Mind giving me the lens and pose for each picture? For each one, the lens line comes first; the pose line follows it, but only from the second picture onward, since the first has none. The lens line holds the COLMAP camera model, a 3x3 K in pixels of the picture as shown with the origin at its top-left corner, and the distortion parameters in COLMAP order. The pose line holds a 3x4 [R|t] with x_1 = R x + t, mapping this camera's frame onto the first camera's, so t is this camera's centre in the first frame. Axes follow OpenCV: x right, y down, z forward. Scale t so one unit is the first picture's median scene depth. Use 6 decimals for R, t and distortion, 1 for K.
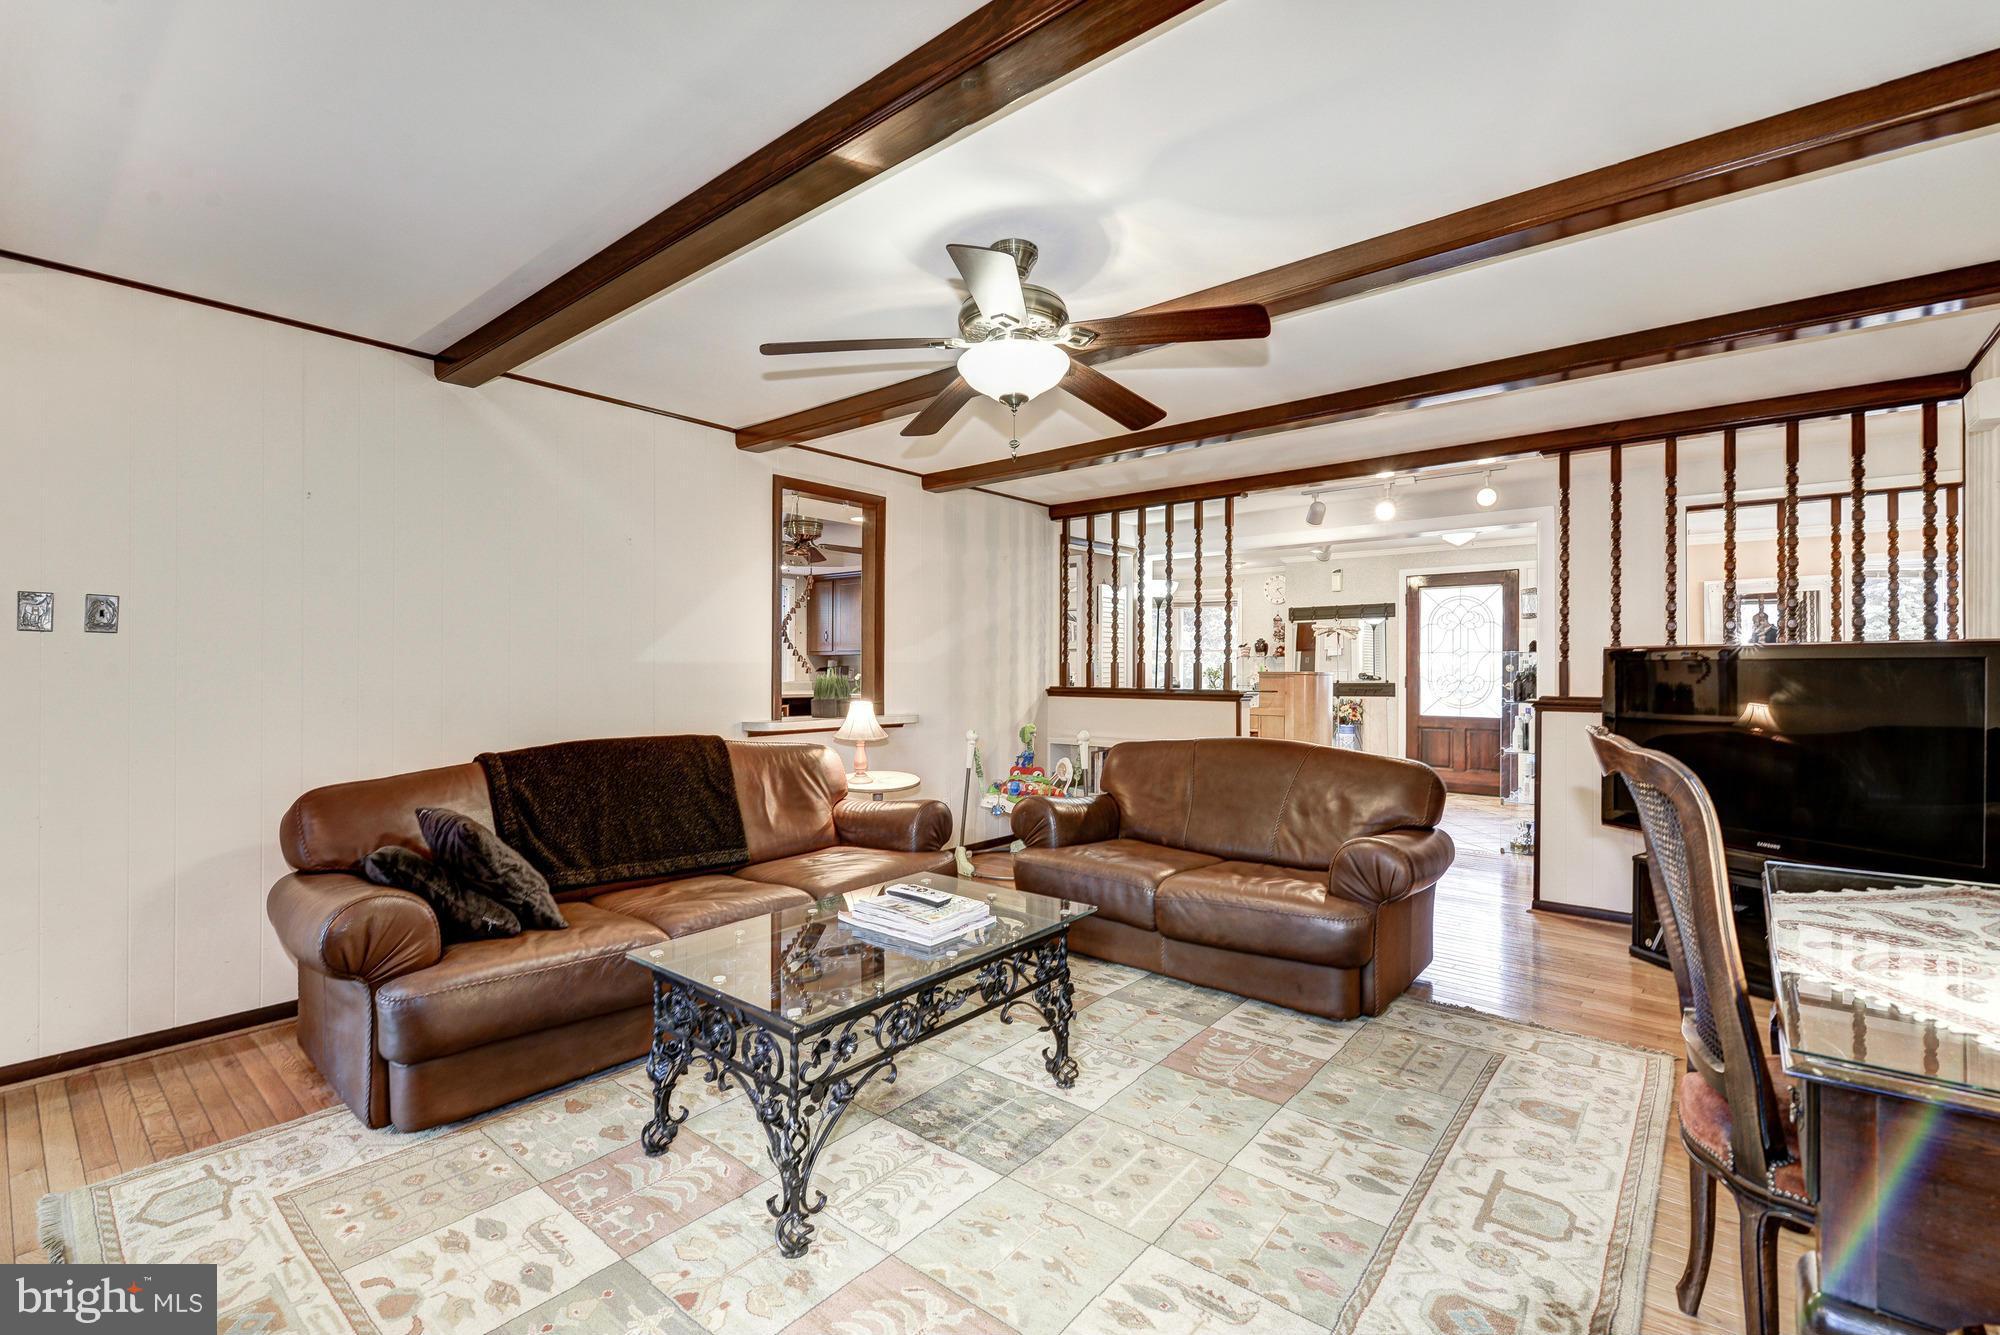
lens RADIAL K [[866.3, 0, 992.6], [0, 866.3, 669.3], [0, 0, 1]] dist [-0.001185, 0.000092]
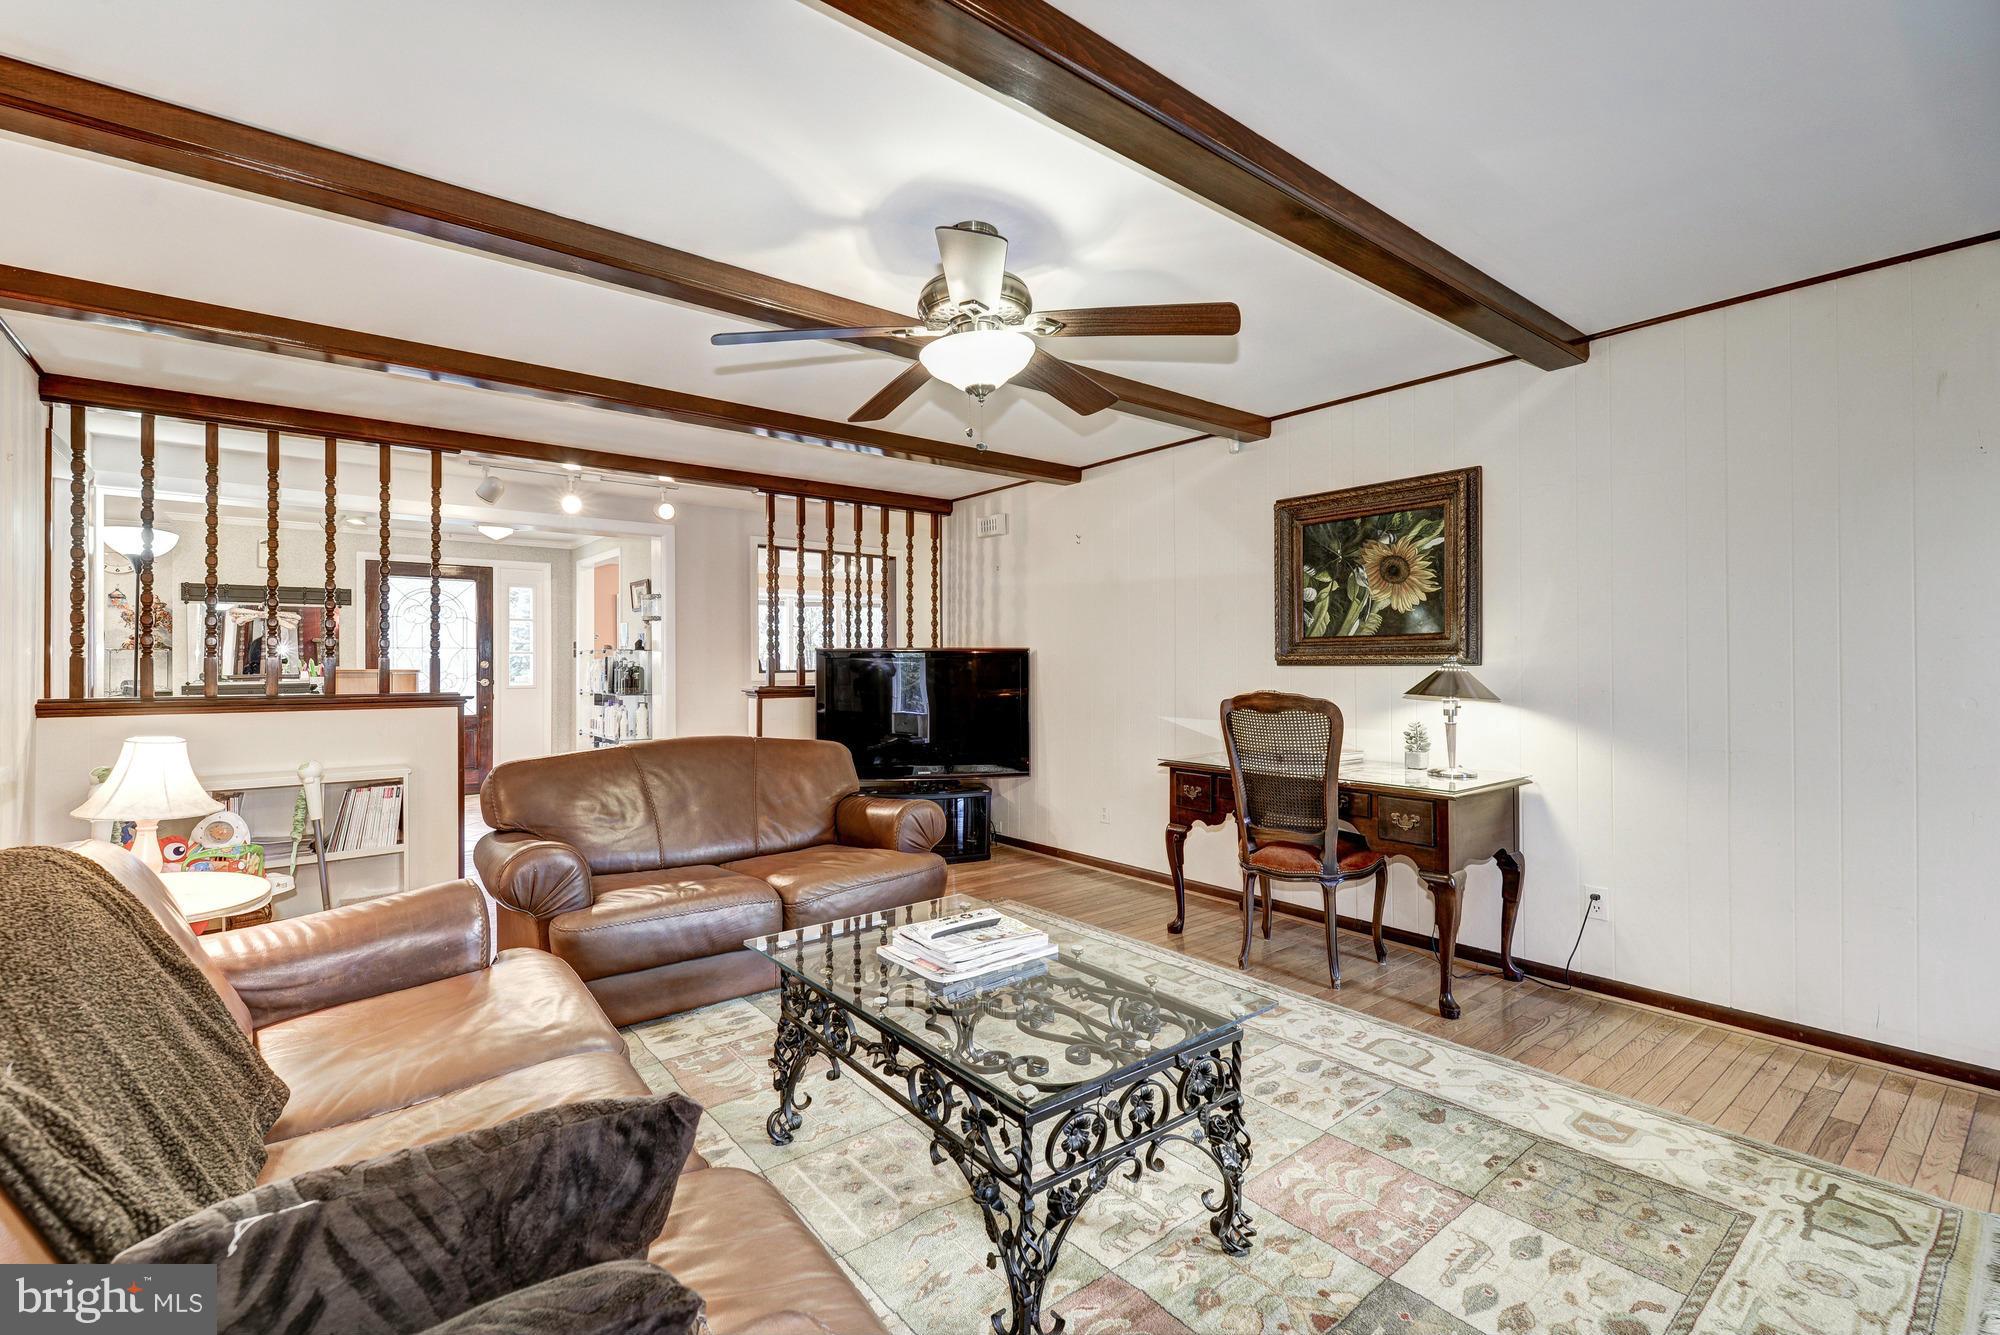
lens RADIAL K [[866.3, 0, 999.4], [0, 866.3, 657.8], [0, 0, 1]] dist [-0.001185, 0.000092]
pose [[0.197622, 0.006034, 0.980260, -0.432574], [0.005157, 0.999961, -0.007195, 0.000145], [-0.980265, 0.006477, 0.197583, 0.360608]]
